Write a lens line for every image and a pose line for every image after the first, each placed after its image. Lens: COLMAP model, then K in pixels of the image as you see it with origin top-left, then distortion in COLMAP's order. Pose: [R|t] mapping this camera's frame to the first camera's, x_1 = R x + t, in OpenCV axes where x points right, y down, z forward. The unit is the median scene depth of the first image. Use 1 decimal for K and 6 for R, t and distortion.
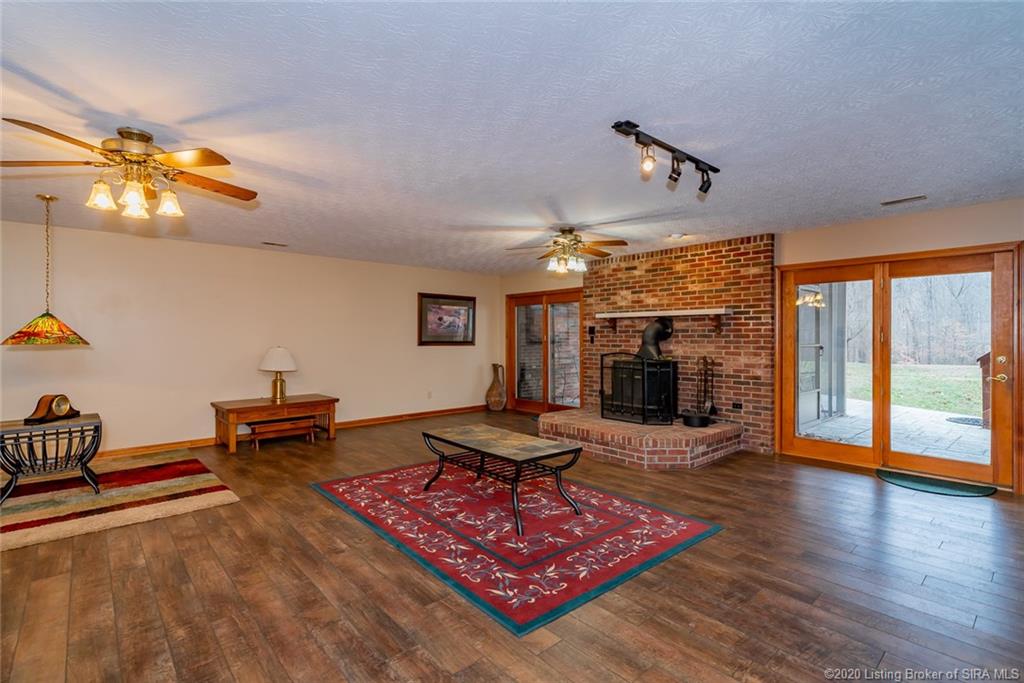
lens RADIAL K [[477.0, 0, 516.1], [0, 477.0, 336.6], [0, 0, 1]] dist [0.005152, -0.000600]
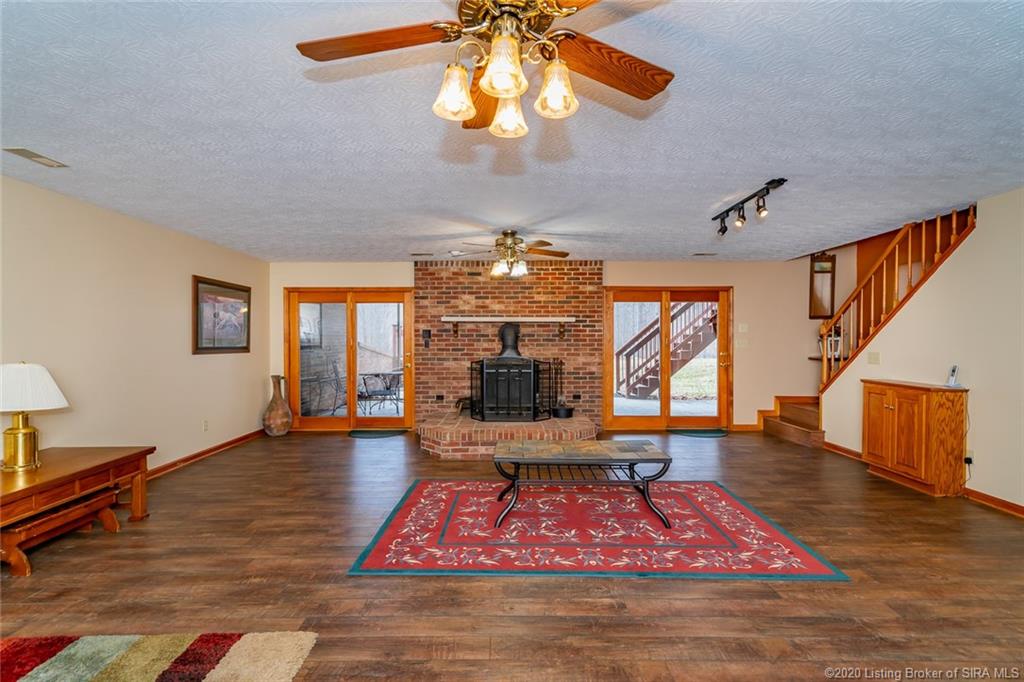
lens RADIAL K [[477.0, 0, 513.3], [0, 477.0, 346.2], [0, 0, 1]] dist [0.005152, -0.000600]
pose [[0.668340, -0.010979, 0.743775, -0.532089], [-0.000815, 0.999880, 0.015493, -0.004148], [-0.743856, -0.010961, 0.668251, 0.287225]]
